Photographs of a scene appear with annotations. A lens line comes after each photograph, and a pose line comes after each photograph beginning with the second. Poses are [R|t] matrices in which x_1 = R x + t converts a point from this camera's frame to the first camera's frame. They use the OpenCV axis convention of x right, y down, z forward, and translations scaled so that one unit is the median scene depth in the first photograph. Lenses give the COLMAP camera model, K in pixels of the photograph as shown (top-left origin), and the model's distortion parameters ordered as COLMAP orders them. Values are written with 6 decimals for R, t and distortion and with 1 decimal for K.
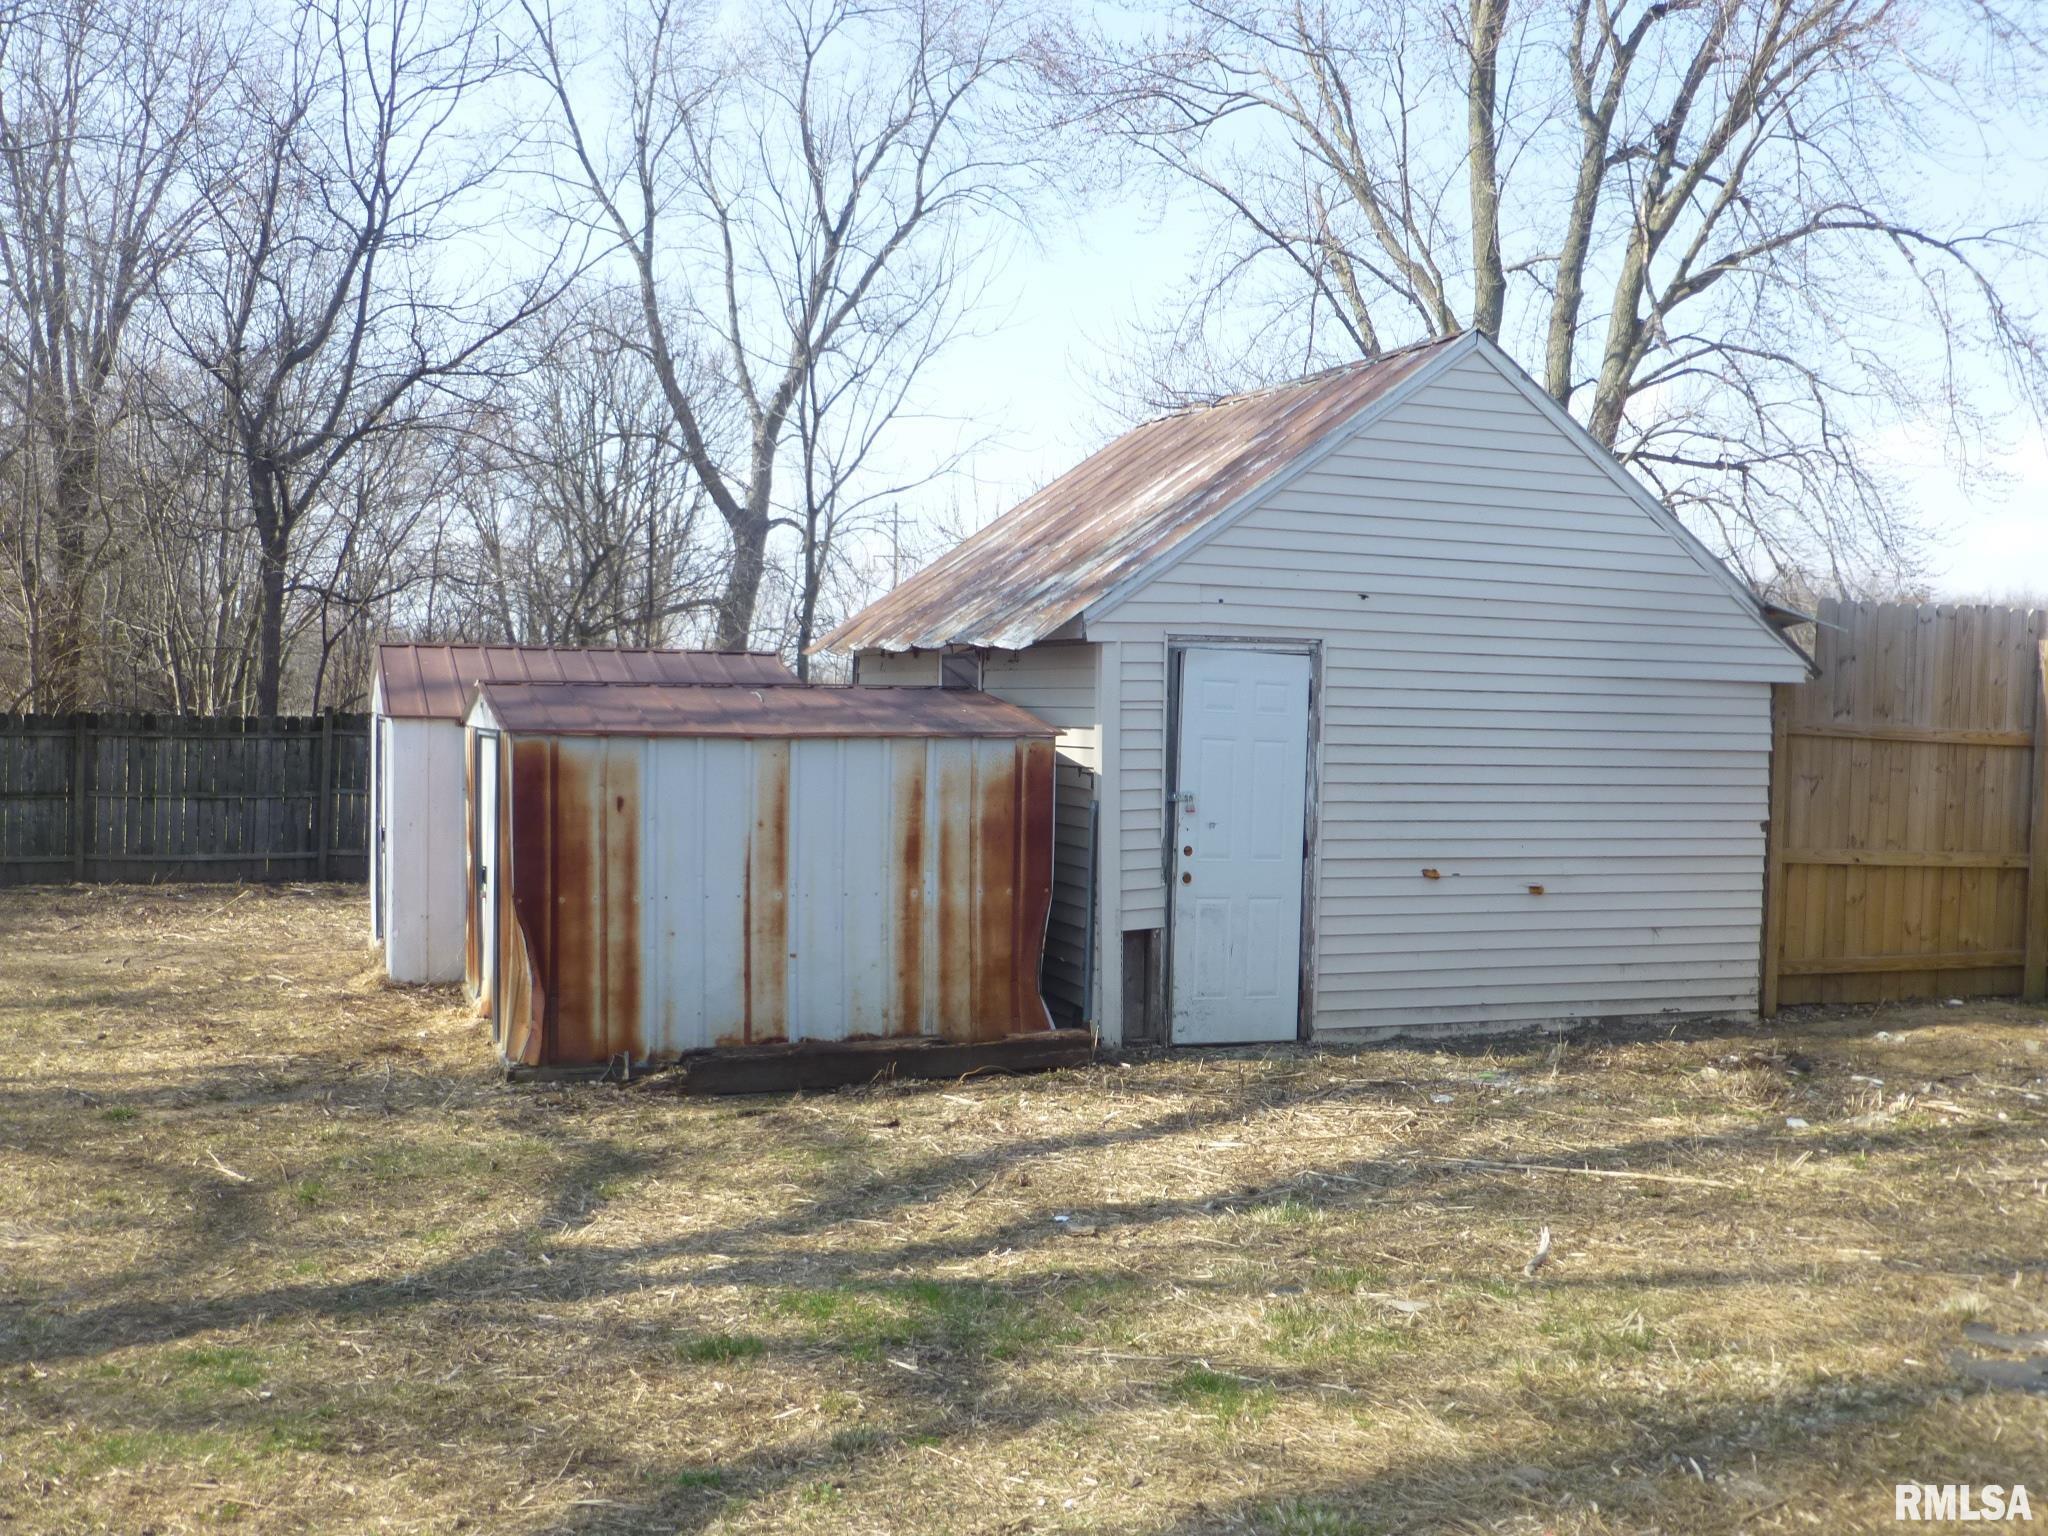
lens RADIAL K [[2006.9, 0, 1024.0], [0, 2006.9, 768.0], [0, 0, 1]] dist [0.001016, 0.005992]
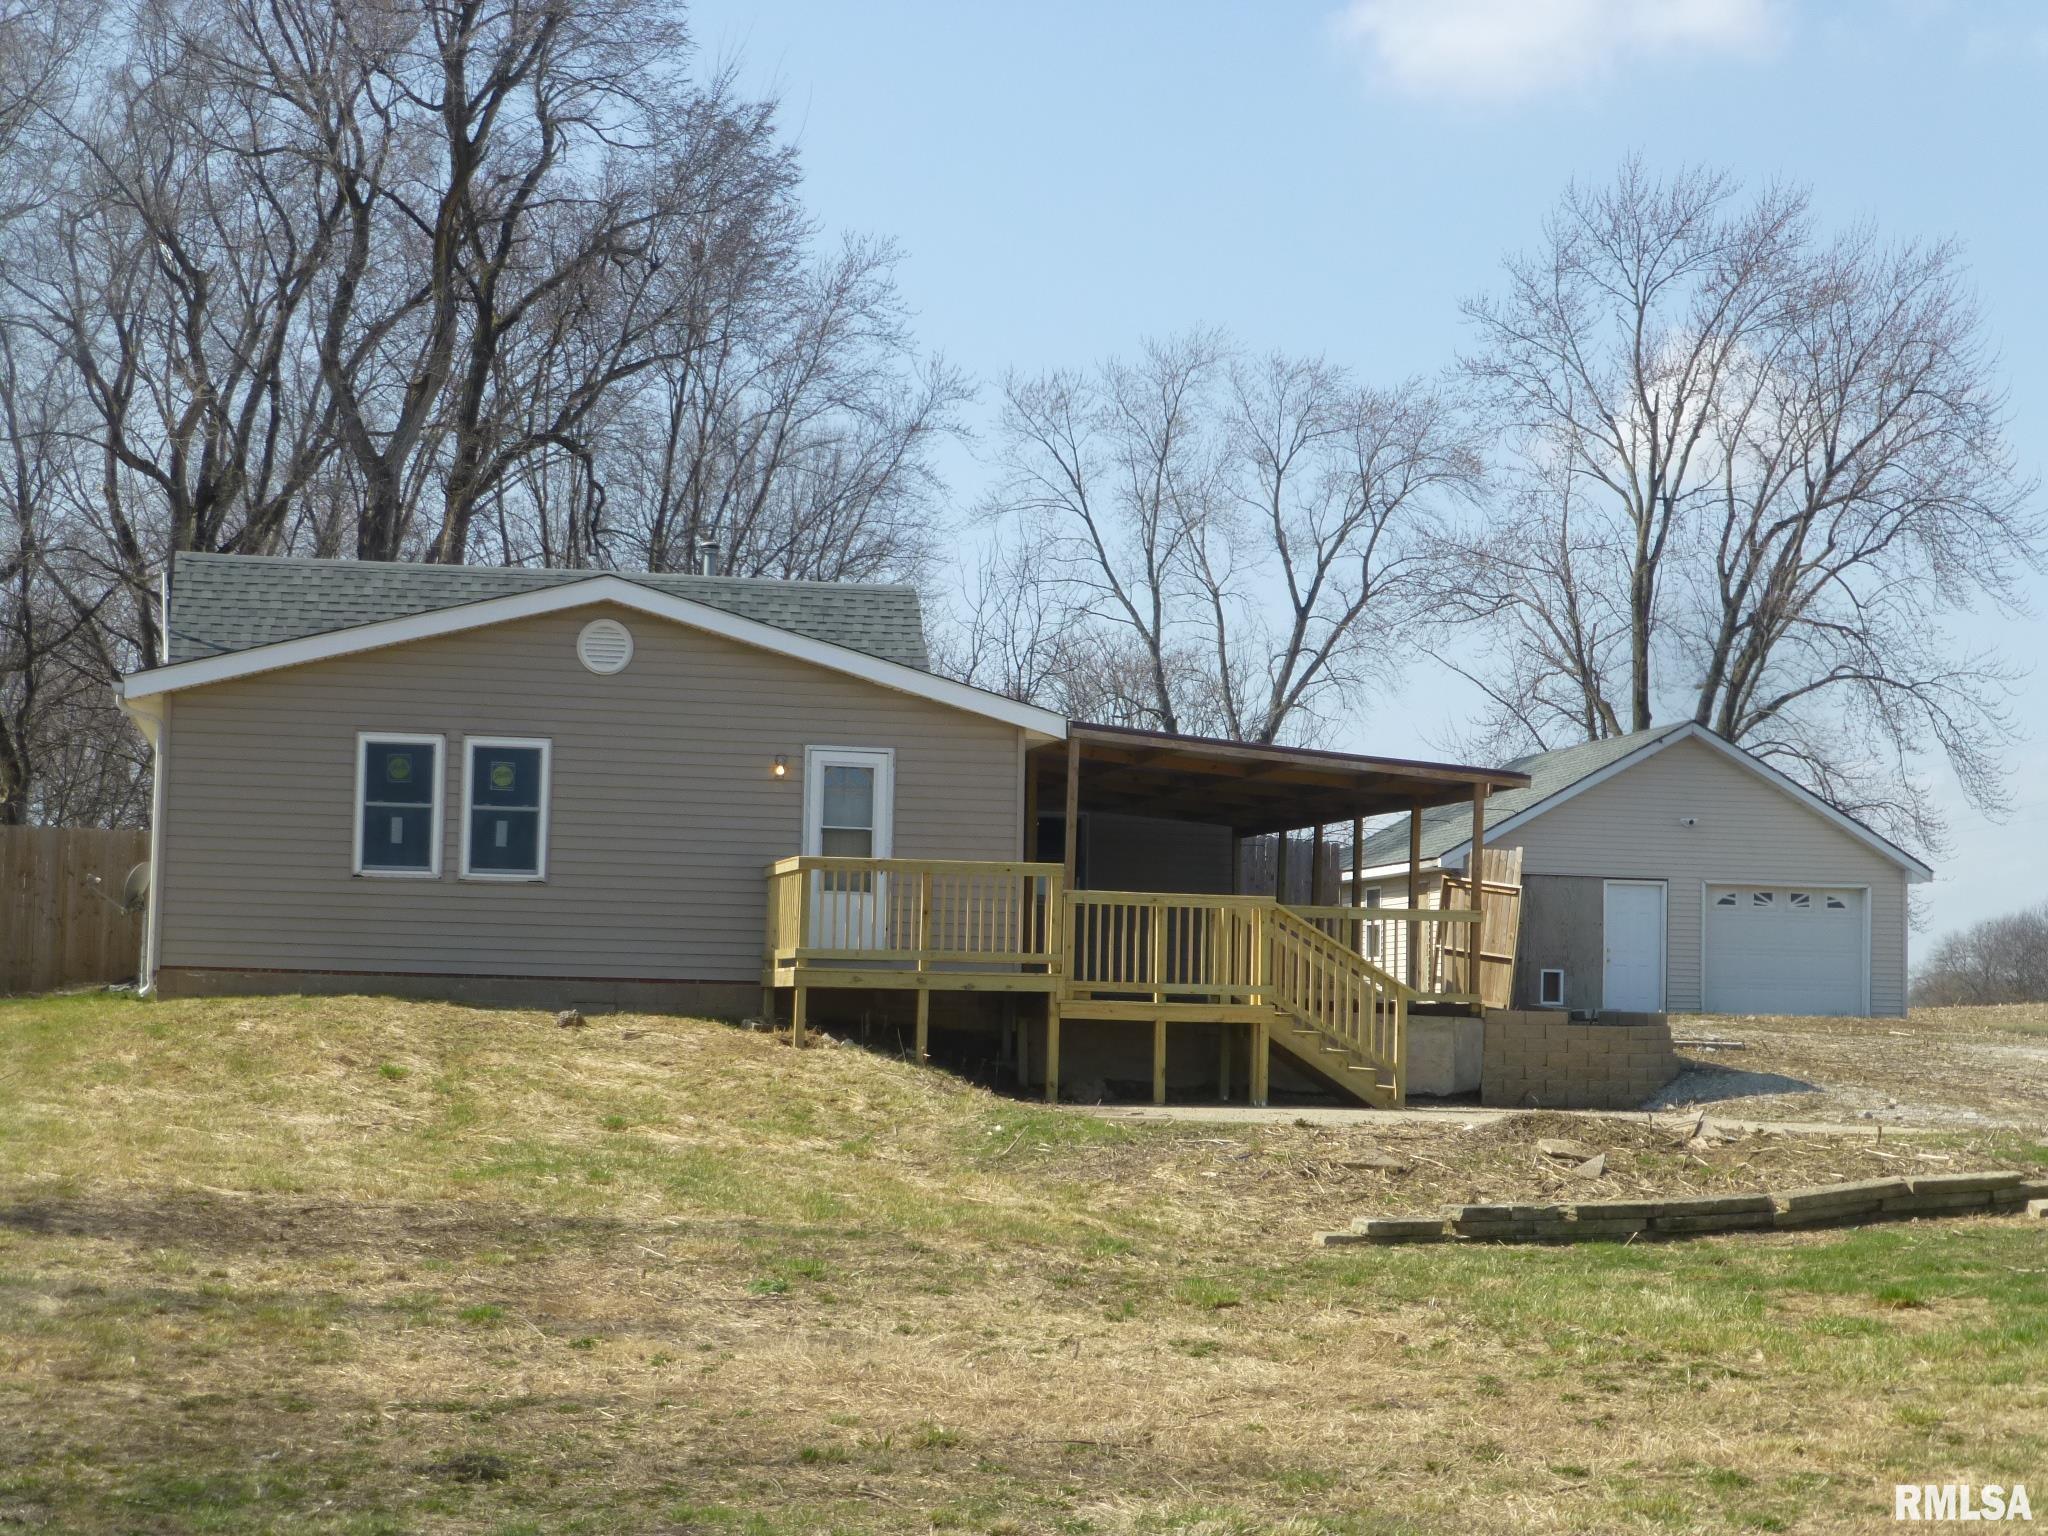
lens RADIAL K [[3155.3, 0, 1024.0], [0, 3155.3, 768.0], [0, 0, 1]] dist [-0.243294, 0.003305]
pose [[0.972997, -0.033448, -0.228383, 0.185857], [0.007099, 0.993313, -0.115232, 0.057004], [0.230710, 0.110499, 0.966728, -0.947597]]
